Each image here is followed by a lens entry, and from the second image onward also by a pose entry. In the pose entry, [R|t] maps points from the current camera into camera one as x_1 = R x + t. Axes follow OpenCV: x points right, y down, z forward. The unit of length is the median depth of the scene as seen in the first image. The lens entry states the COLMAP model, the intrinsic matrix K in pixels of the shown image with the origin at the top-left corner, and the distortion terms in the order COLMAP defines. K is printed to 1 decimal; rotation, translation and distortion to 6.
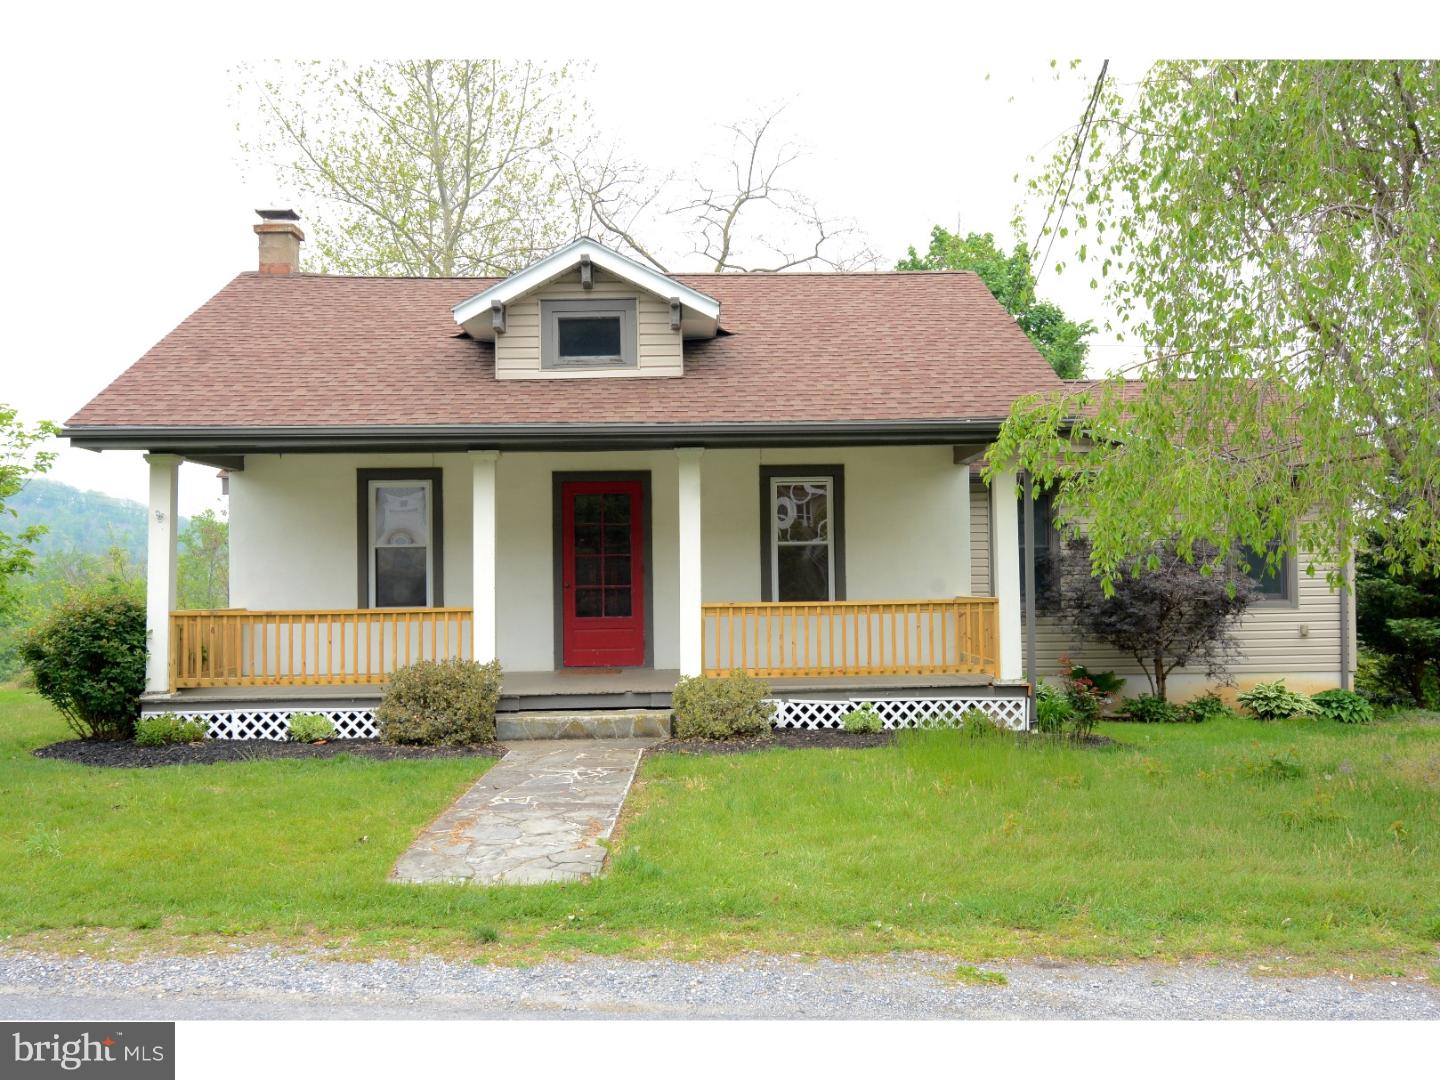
lens RADIAL K [[1355.8, 0, 720.0], [0, 1355.8, 540.0], [0, 0, 1]] dist [0.020879, 0.004136]
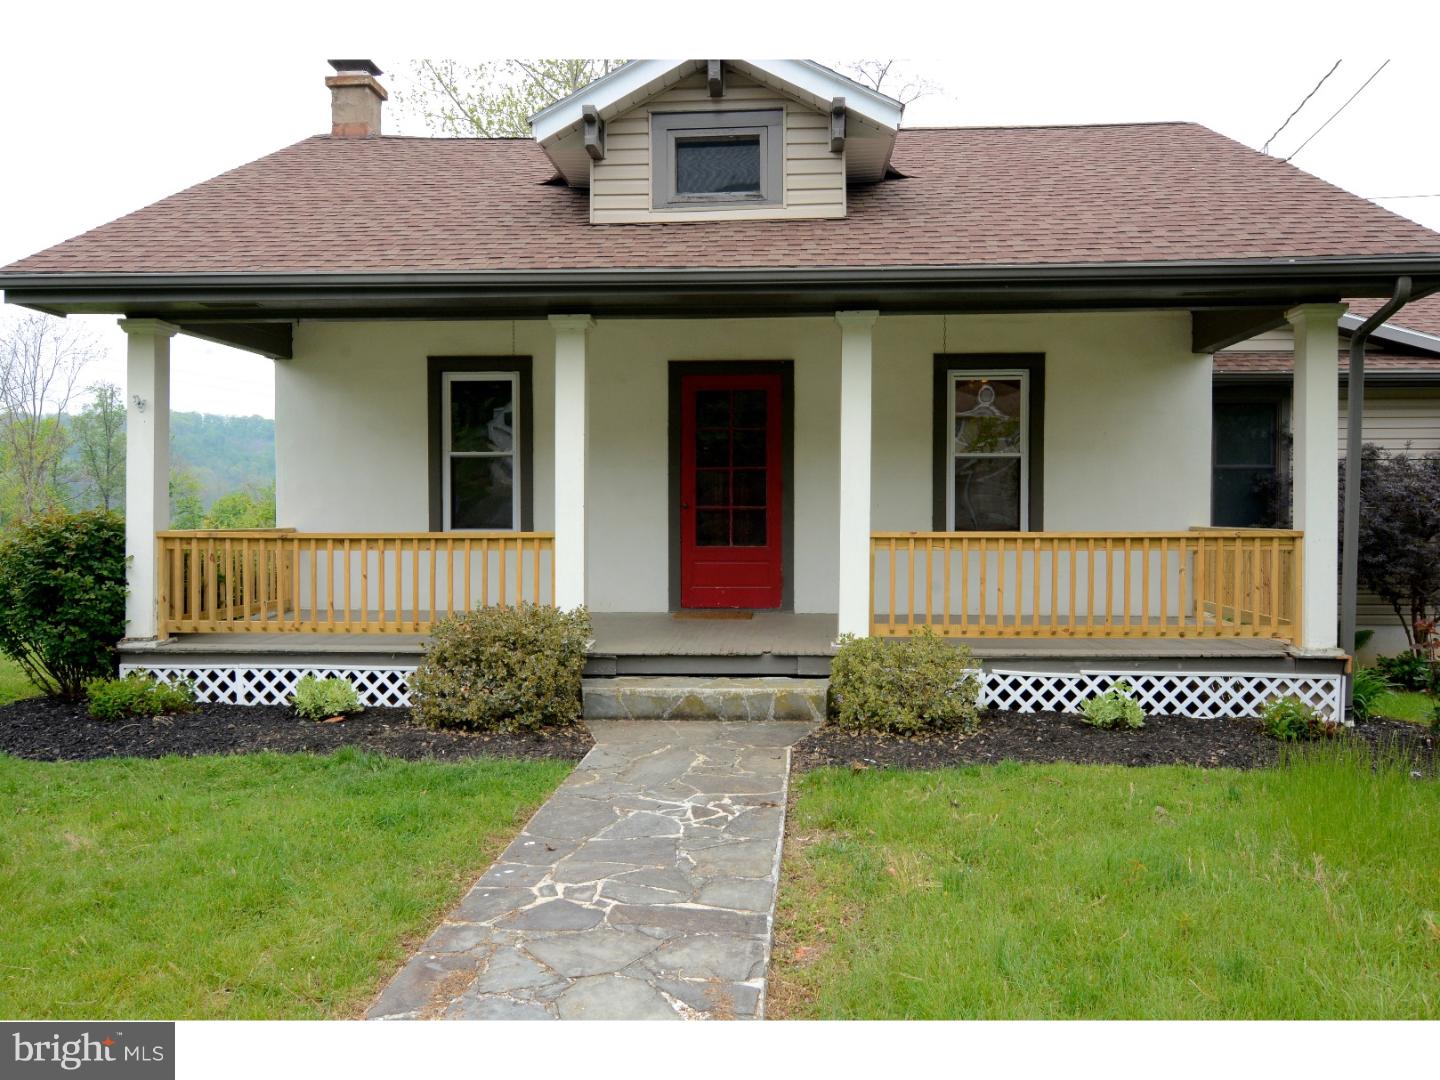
lens RADIAL K [[756.4, 0, 720.0], [0, 756.4, 540.0], [0, 0, 1]] dist [0.013224, 0.000035]
pose [[0.996167, 0.016764, -0.085855, -0.058529], [-0.010981, 0.997666, 0.067401, 0.025219], [0.086784, -0.066200, 0.994025, 0.602274]]
